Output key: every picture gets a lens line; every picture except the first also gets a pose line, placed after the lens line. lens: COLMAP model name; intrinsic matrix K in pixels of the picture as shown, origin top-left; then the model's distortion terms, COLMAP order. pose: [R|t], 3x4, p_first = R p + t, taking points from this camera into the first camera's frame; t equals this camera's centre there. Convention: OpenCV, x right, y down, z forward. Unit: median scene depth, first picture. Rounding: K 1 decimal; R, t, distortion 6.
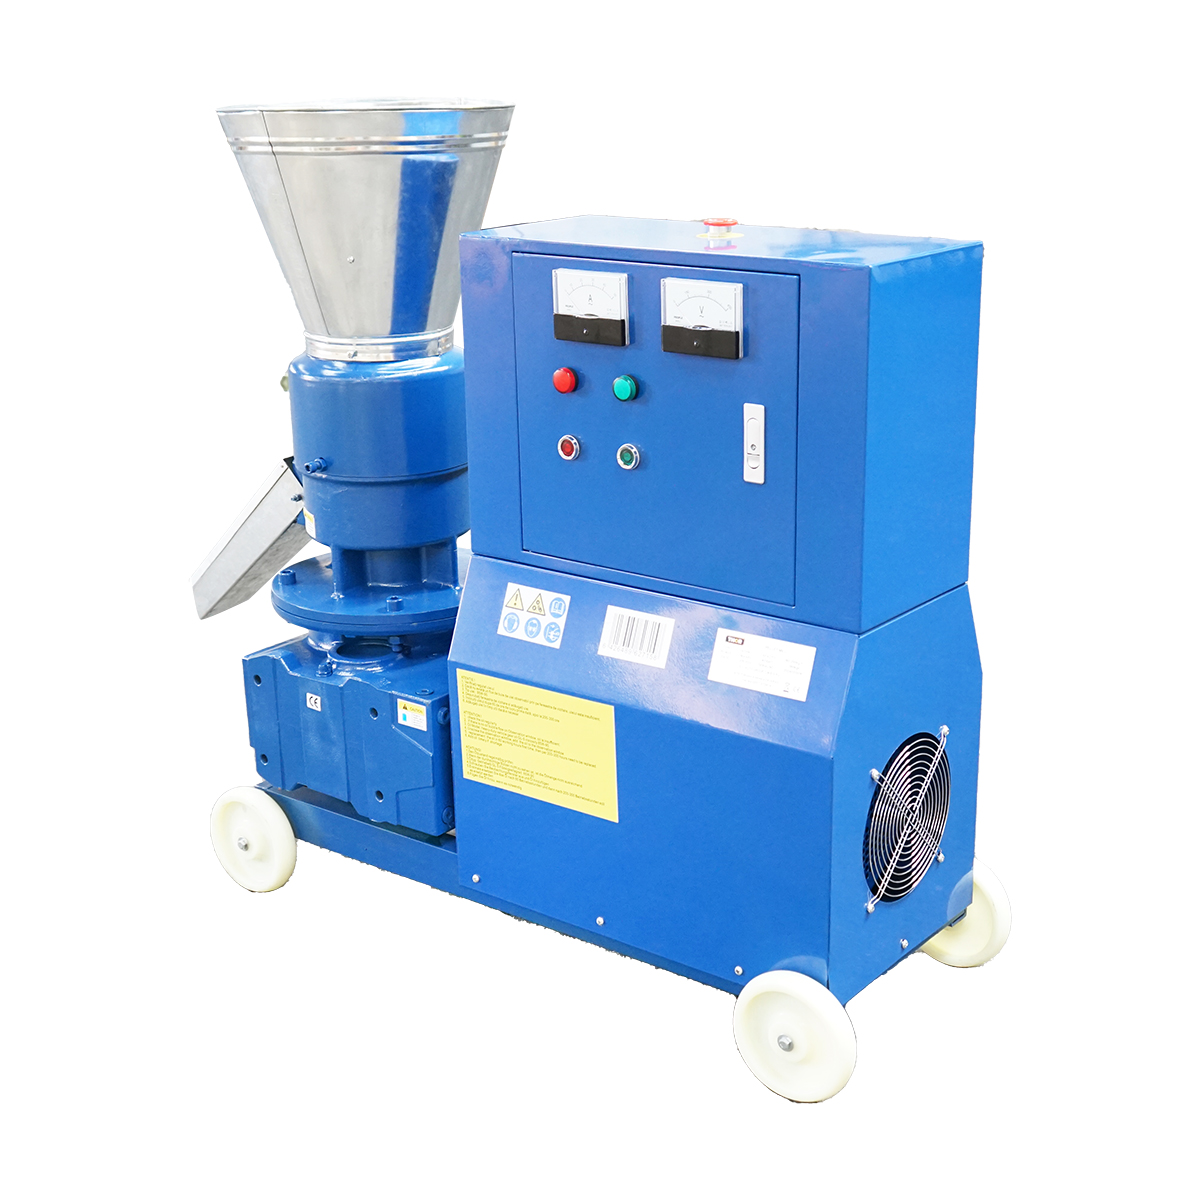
lens RADIAL K [[1941.2, 0, 600.0], [0, 1941.2, 600.0], [0, 0, 1]] dist [0.035405, 0.109982]
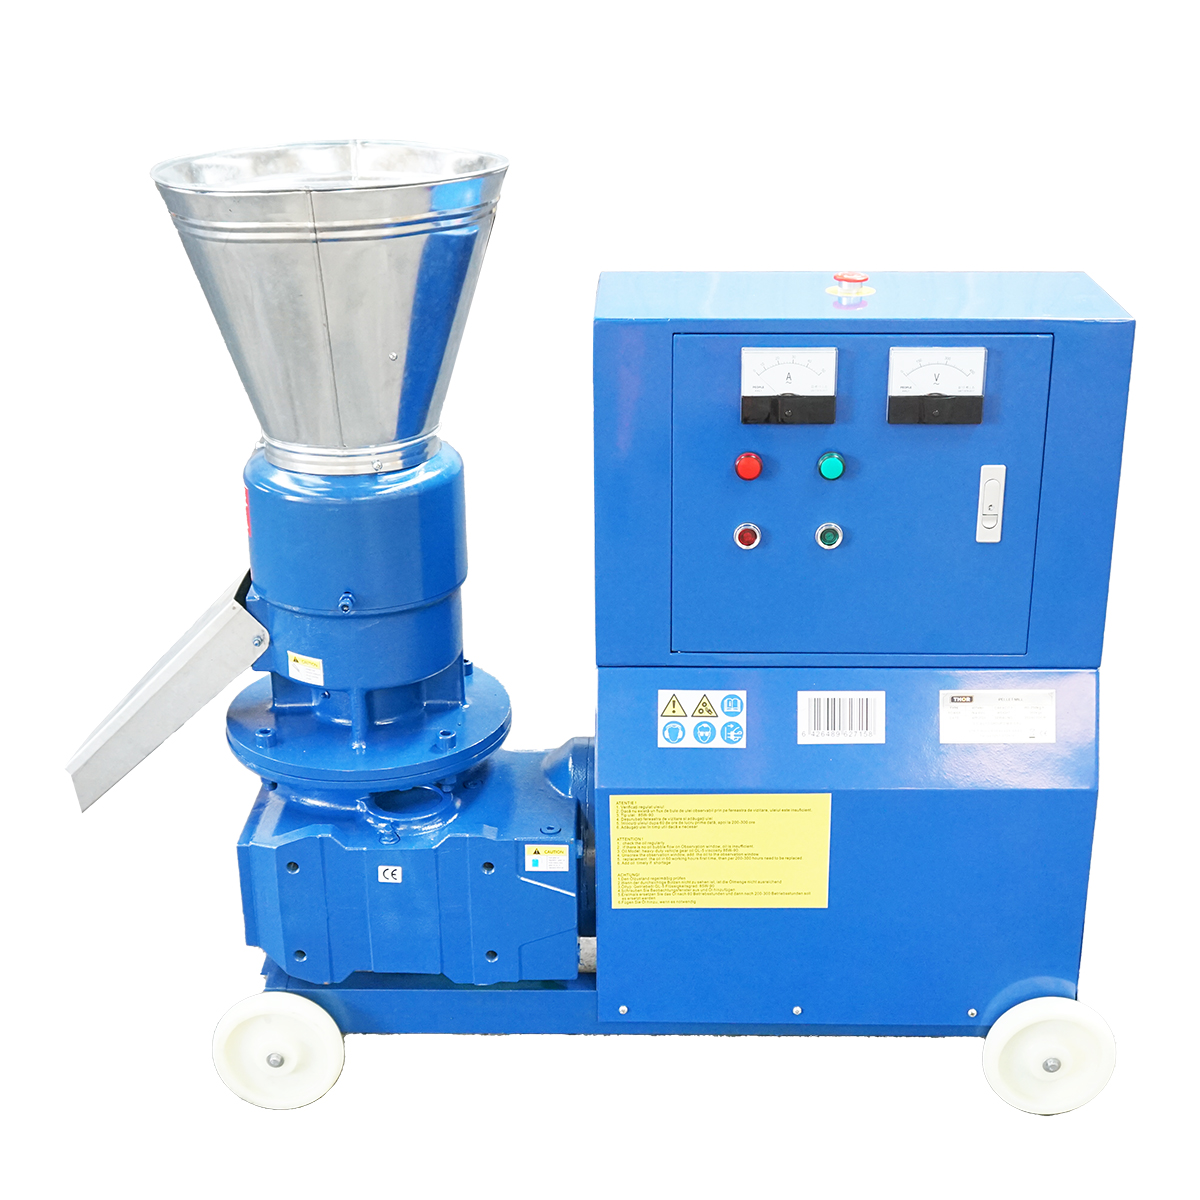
lens RADIAL K [[1694.6, 0, 600.0], [0, 1694.6, 600.0], [0, 0, 1]] dist [-0.004708, -0.001614]
pose [[0.788987, -0.189441, 0.584475, -0.536479], [0.169355, 0.981482, 0.089506, -0.129079], [-0.590608, 0.028365, 0.806460, 0.372485]]
